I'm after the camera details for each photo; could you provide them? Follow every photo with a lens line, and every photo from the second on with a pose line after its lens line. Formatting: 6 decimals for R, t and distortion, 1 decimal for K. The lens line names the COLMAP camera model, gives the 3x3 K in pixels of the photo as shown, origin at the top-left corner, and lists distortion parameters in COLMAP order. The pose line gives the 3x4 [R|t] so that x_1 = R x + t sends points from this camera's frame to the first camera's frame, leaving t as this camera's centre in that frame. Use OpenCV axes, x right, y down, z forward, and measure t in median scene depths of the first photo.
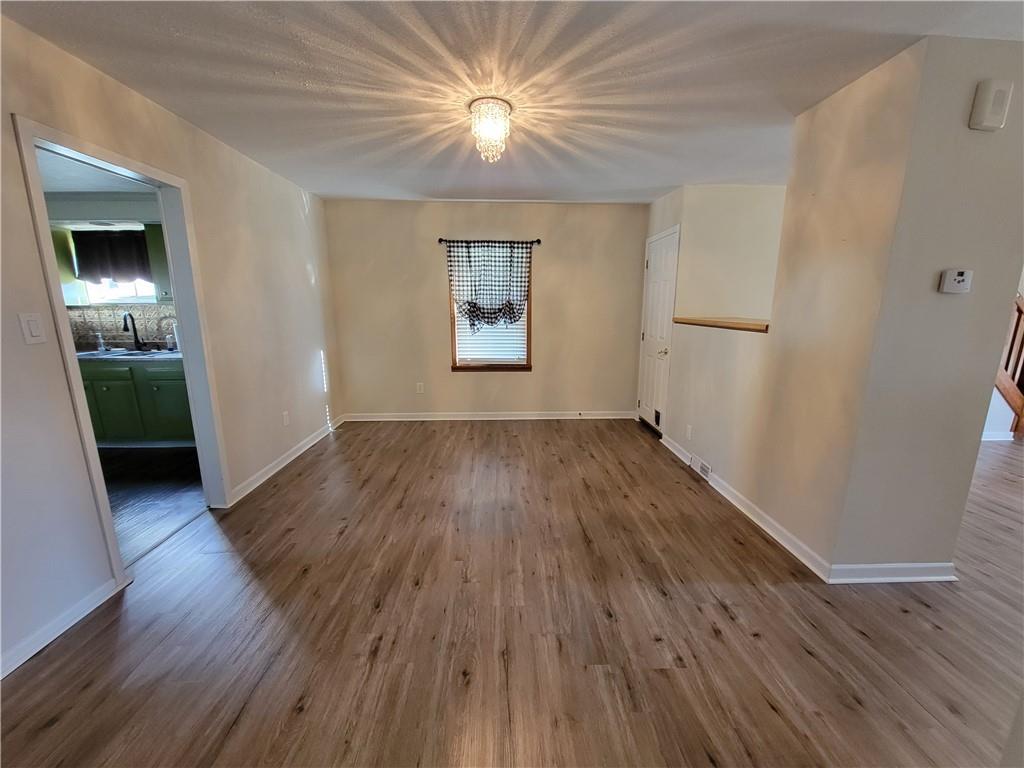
lens RADIAL K [[418.4, 0, 513.8], [0, 418.4, 395.0], [0, 0, 1]] dist [-0.000292, -0.000830]
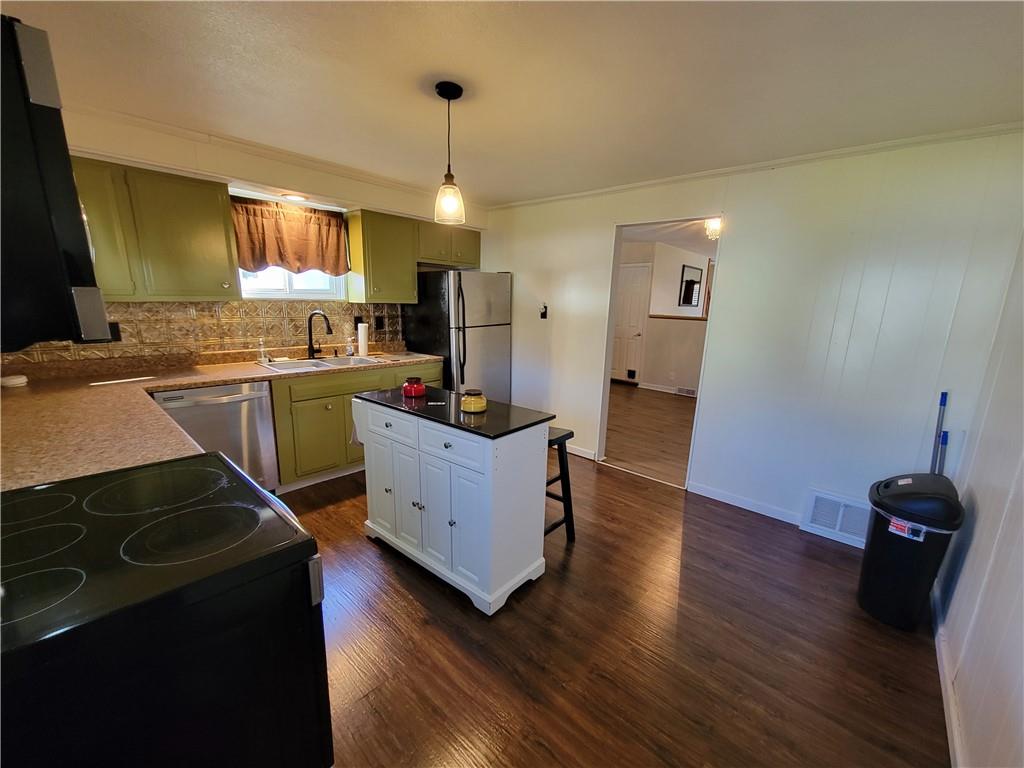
lens RADIAL K [[418.4, 0, 513.8], [0, 418.4, 395.0], [0, 0, 1]] dist [-0.000292, -0.000830]
pose [[0.685949, -0.141524, 0.713754, -1.277357], [0.124651, 0.989258, 0.076357, -0.053447], [-0.716893, 0.036593, 0.696222, 0.181046]]
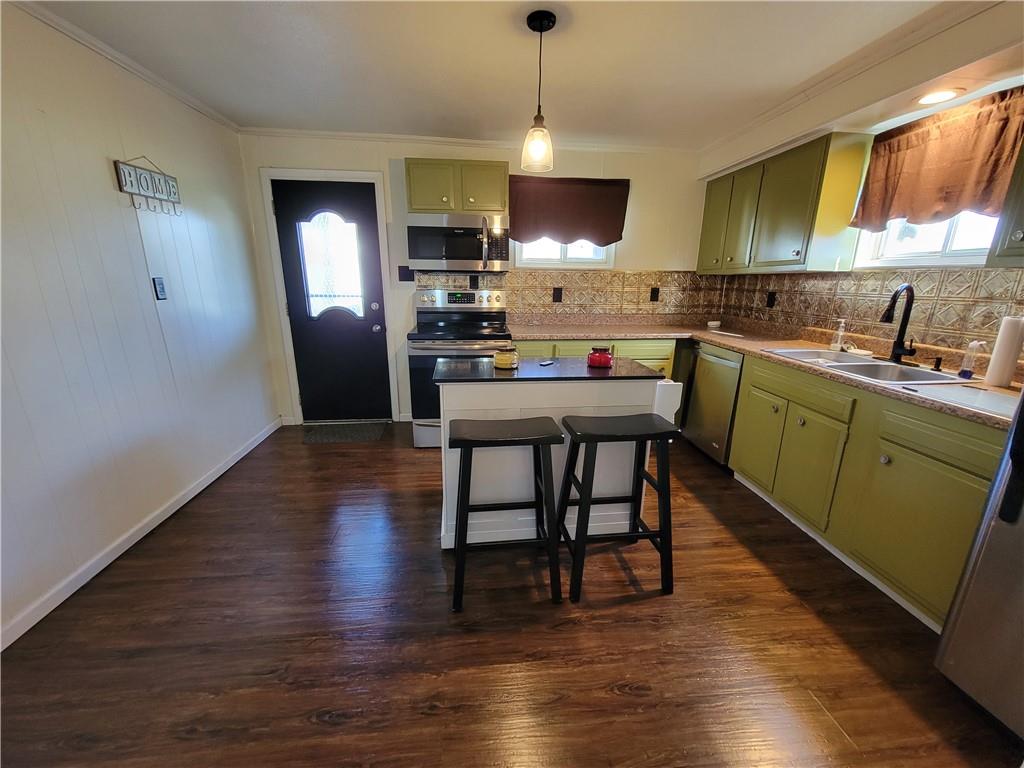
lens RADIAL K [[418.4, 0, 513.8], [0, 418.4, 395.0], [0, 0, 1]] dist [-0.000292, -0.000830]
pose [[0.068688, 0.274954, -0.959001, -0.457307], [-0.221568, 0.941468, 0.254058, -0.099761], [0.972723, 0.195033, 0.125589, 0.524691]]
